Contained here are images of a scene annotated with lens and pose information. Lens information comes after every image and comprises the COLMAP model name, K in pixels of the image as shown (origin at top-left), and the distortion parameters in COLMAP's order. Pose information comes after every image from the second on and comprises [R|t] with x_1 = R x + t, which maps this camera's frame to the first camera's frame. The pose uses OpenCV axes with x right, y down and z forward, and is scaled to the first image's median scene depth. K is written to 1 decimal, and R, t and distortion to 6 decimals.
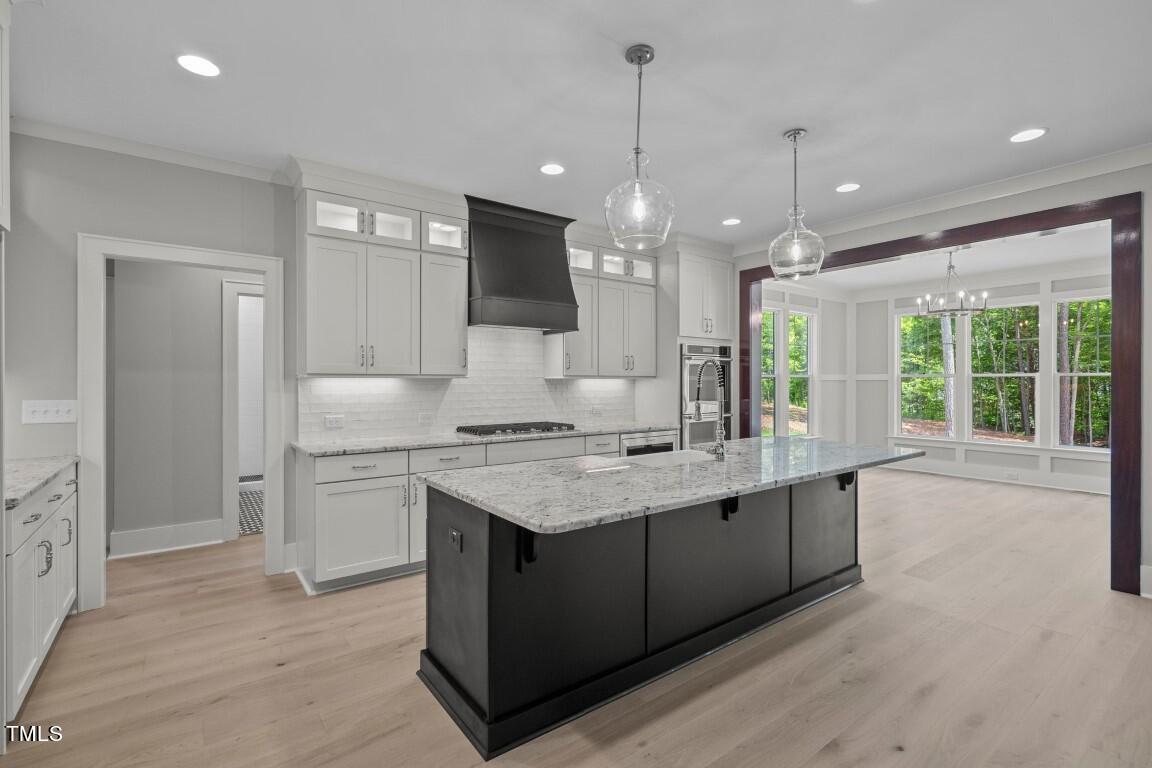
lens RADIAL K [[522.2, 0, 577.5], [0, 522.2, 380.7], [0, 0, 1]] dist [0.002668, 0.000444]
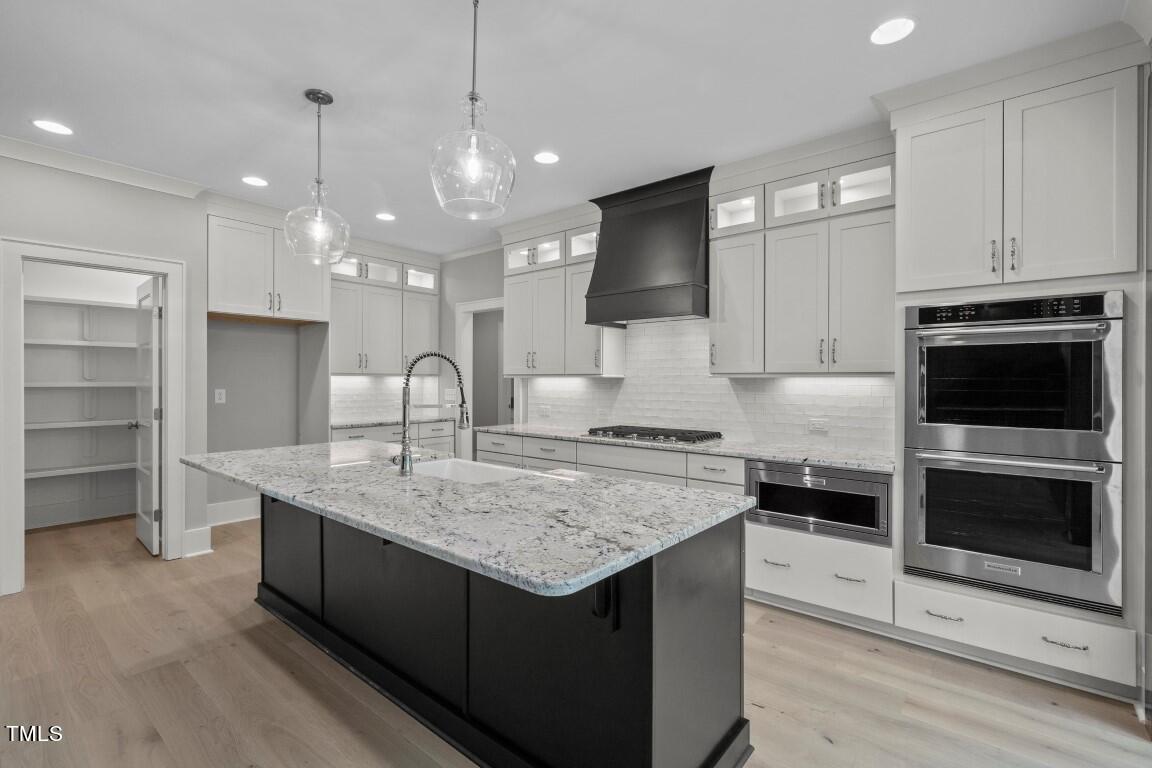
lens RADIAL K [[522.2, 0, 577.5], [0, 522.2, 380.7], [0, 0, 1]] dist [0.002668, 0.000444]
pose [[0.233949, 0.002166, -0.972246, 0.773195], [-0.002602, 0.999995, 0.001602, 0.000179], [0.972245, 0.002155, 0.233954, 0.722577]]
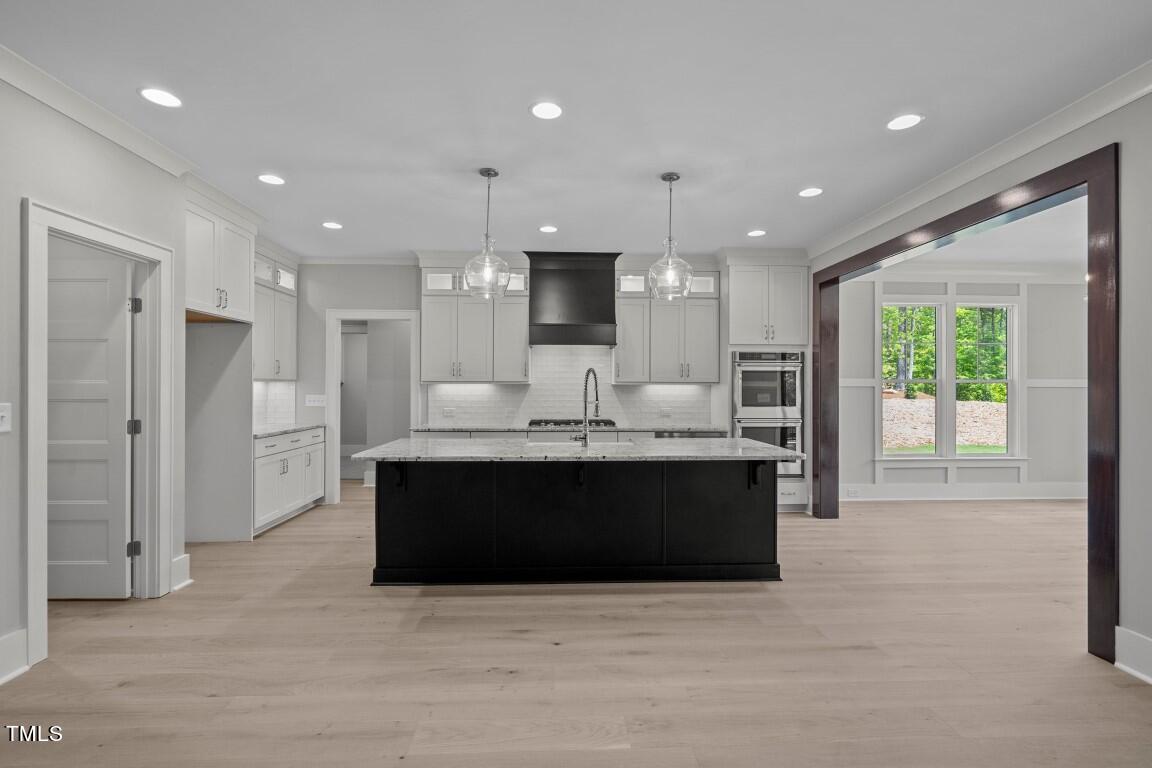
lens RADIAL K [[527.3, 0, 576.0], [0, 527.3, 384.0], [0, 0, 1]] dist [0.002719, 0.000889]
pose [[0.827341, -0.000462, -0.561699, 0.672937], [-0.002841, 0.999983, -0.005006, 0.001788], [0.561692, 0.005737, 0.827326, -0.073920]]
